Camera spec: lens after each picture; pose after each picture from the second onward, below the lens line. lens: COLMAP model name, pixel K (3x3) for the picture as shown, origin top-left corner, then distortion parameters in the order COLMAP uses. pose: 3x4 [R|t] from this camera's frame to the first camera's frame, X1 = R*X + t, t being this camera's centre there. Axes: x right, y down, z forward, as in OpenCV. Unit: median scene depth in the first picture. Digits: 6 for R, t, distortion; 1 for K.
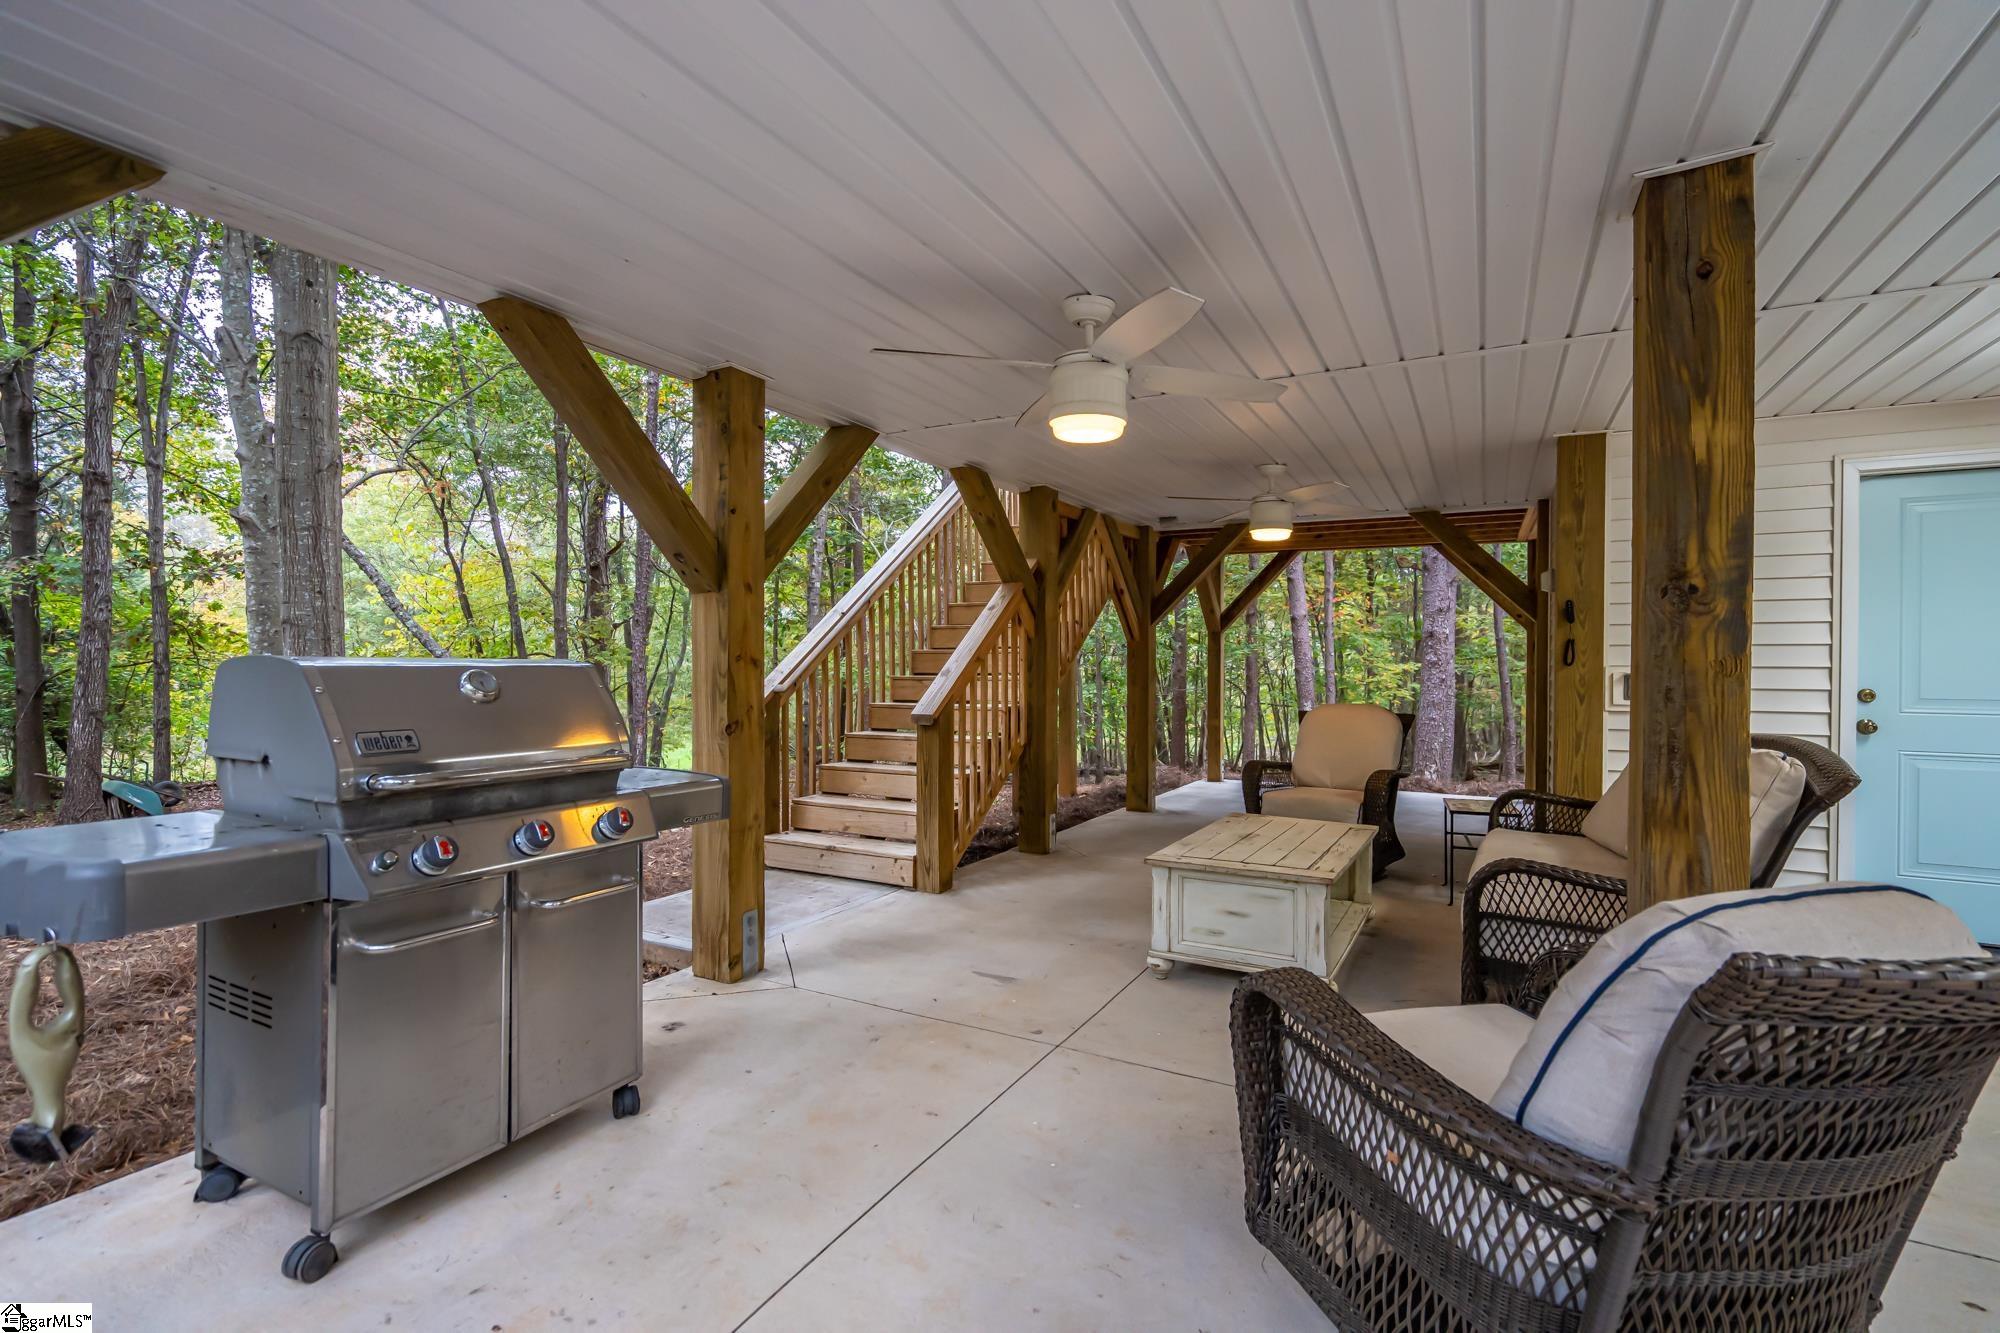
lens RADIAL K [[893.8, 0, 1001.9], [0, 893.8, 664.2], [0, 0, 1]] dist [-0.000059, 0.000498]
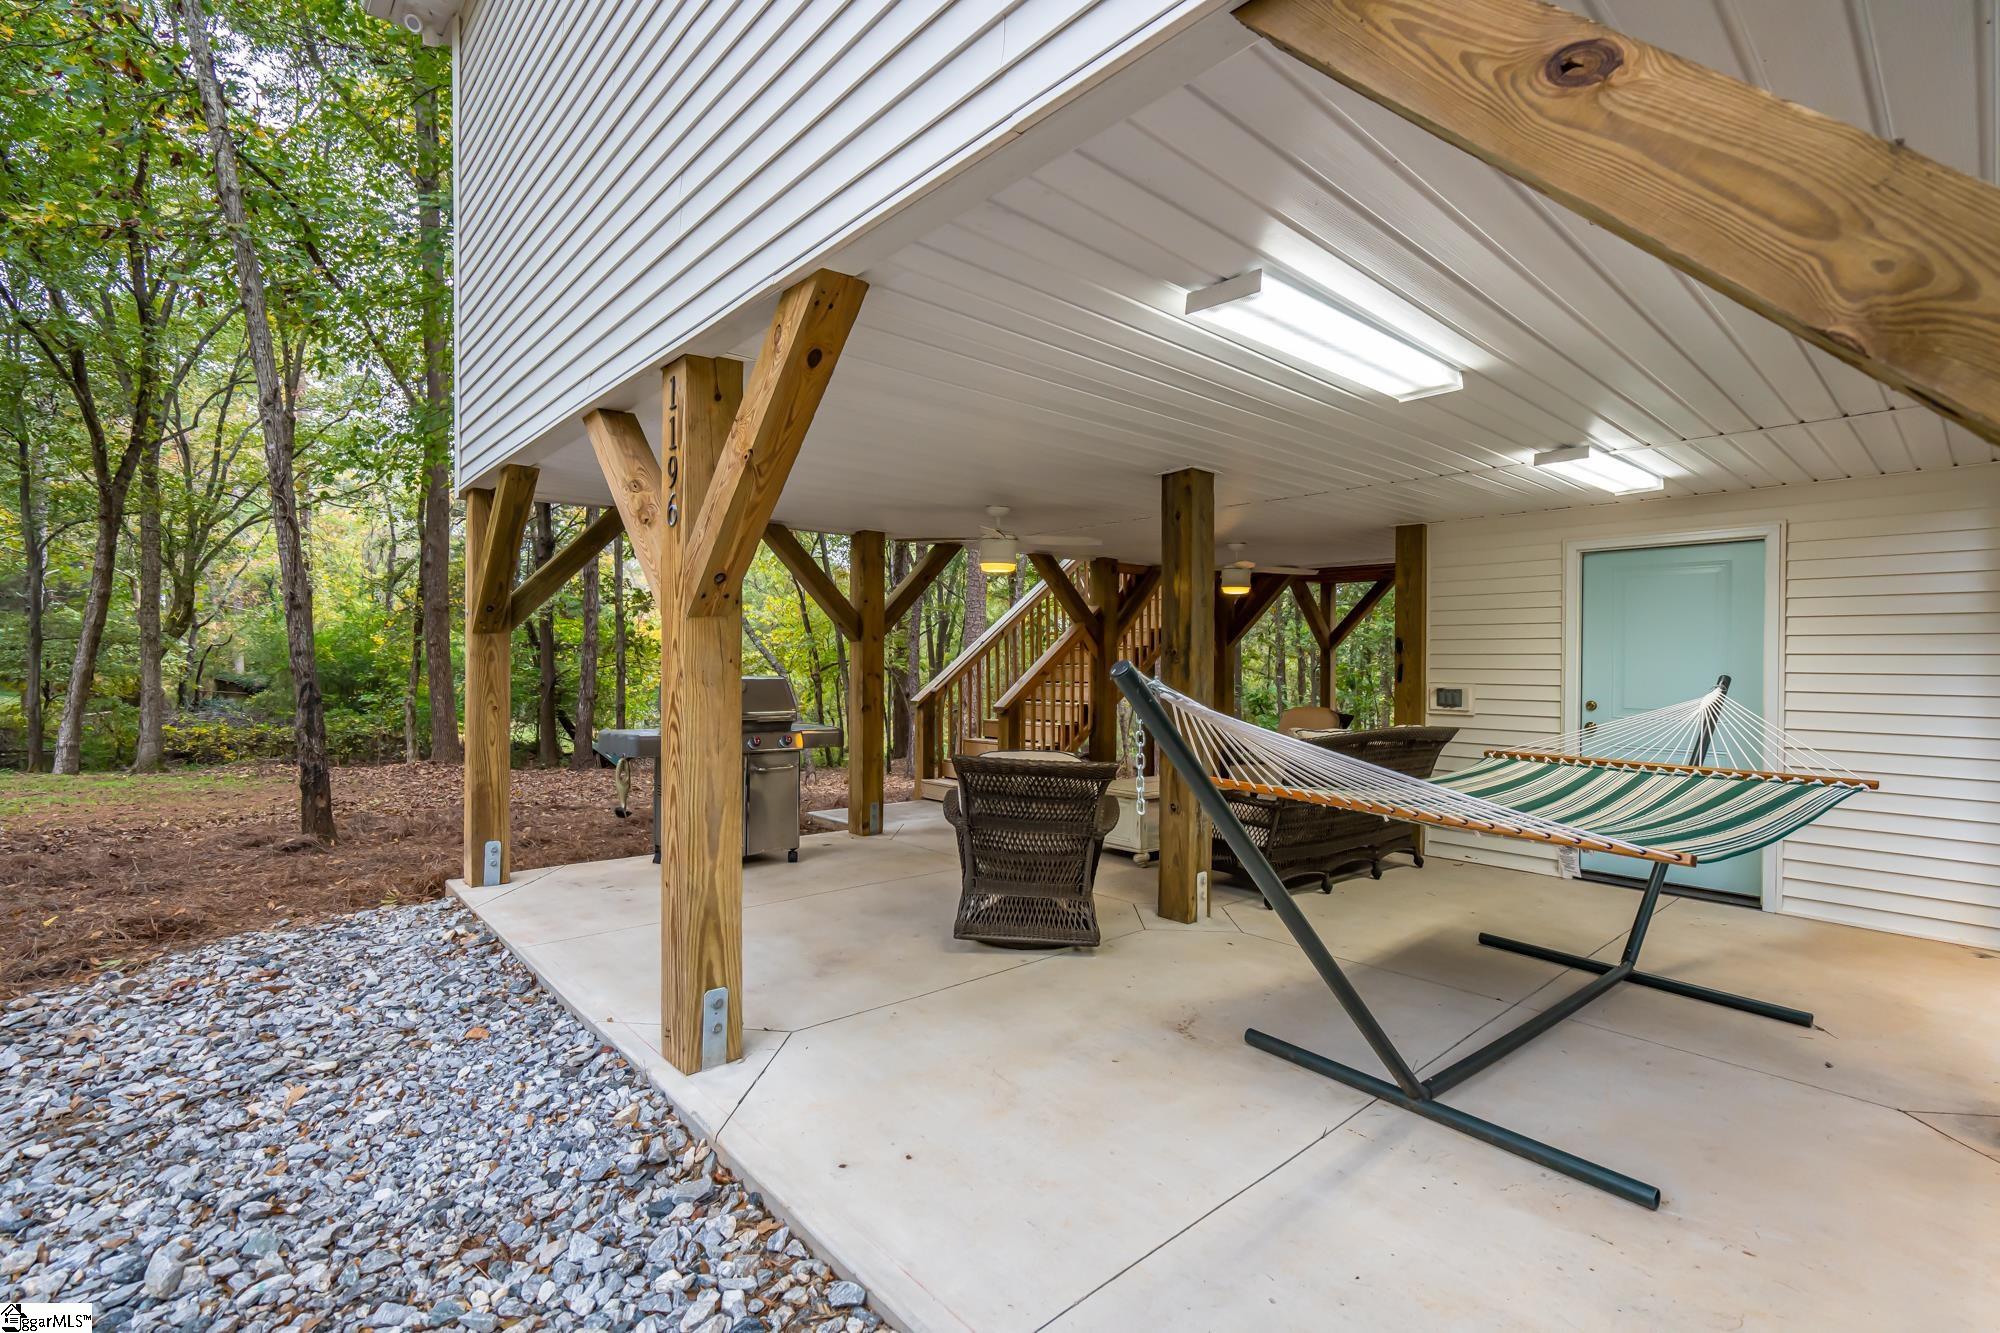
lens RADIAL K [[893.8, 0, 998.0], [0, 893.8, 667.0], [0, 0, 1]] dist [-0.000059, 0.000498]
pose [[0.940304, 0.006351, -0.340277, 0.201130], [-0.006537, 0.999978, 0.000599, -0.007842], [0.340273, 0.001661, 0.940325, -0.239015]]
